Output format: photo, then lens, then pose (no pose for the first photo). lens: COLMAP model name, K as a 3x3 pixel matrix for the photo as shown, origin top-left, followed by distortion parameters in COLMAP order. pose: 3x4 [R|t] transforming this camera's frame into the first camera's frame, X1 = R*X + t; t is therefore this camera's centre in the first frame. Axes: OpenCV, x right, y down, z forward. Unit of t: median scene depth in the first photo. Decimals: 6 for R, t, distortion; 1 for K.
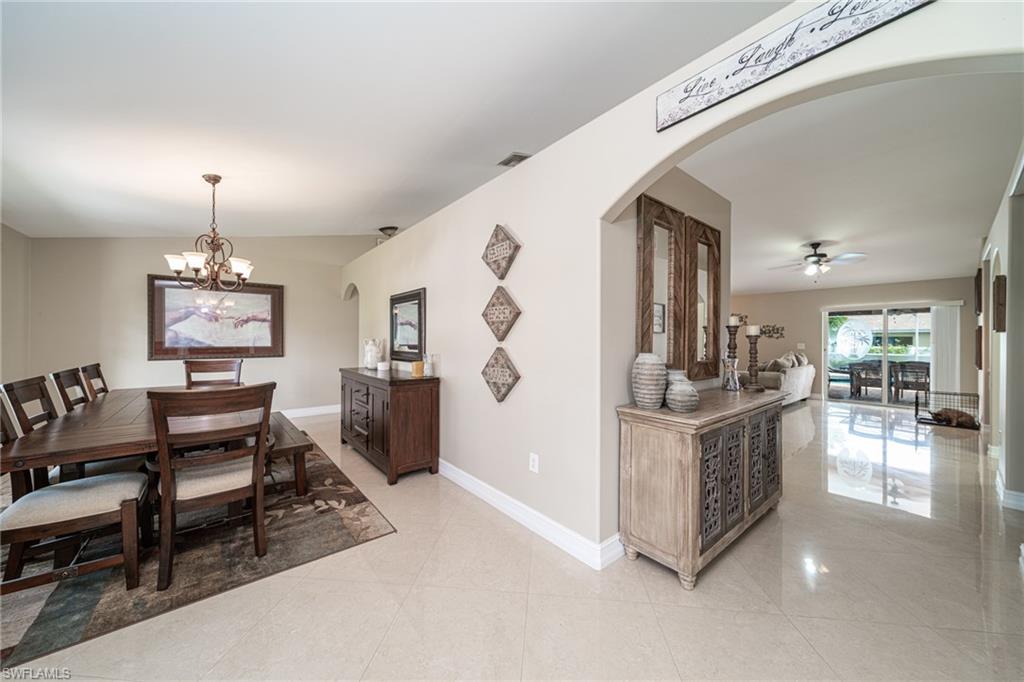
lens RADIAL K [[355.1, 0, 511.2], [0, 355.1, 335.7], [0, 0, 1]] dist [0.000209, 0.000014]
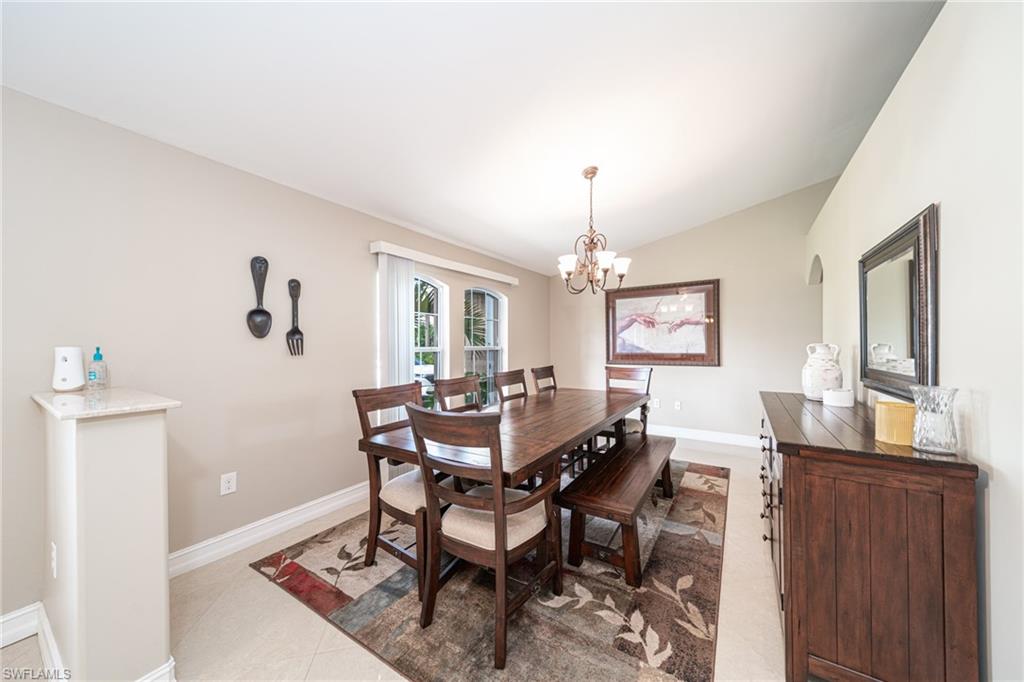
lens RADIAL K [[352.7, 0, 512.7], [0, 352.7, 343.9], [0, 0, 1]] dist [0.004634, -0.000084]
pose [[0.306711, -0.009380, -0.951756, -0.027435], [0.018012, 0.999830, -0.004050, 0.004223], [0.951632, -0.015901, 0.306828, 0.495053]]
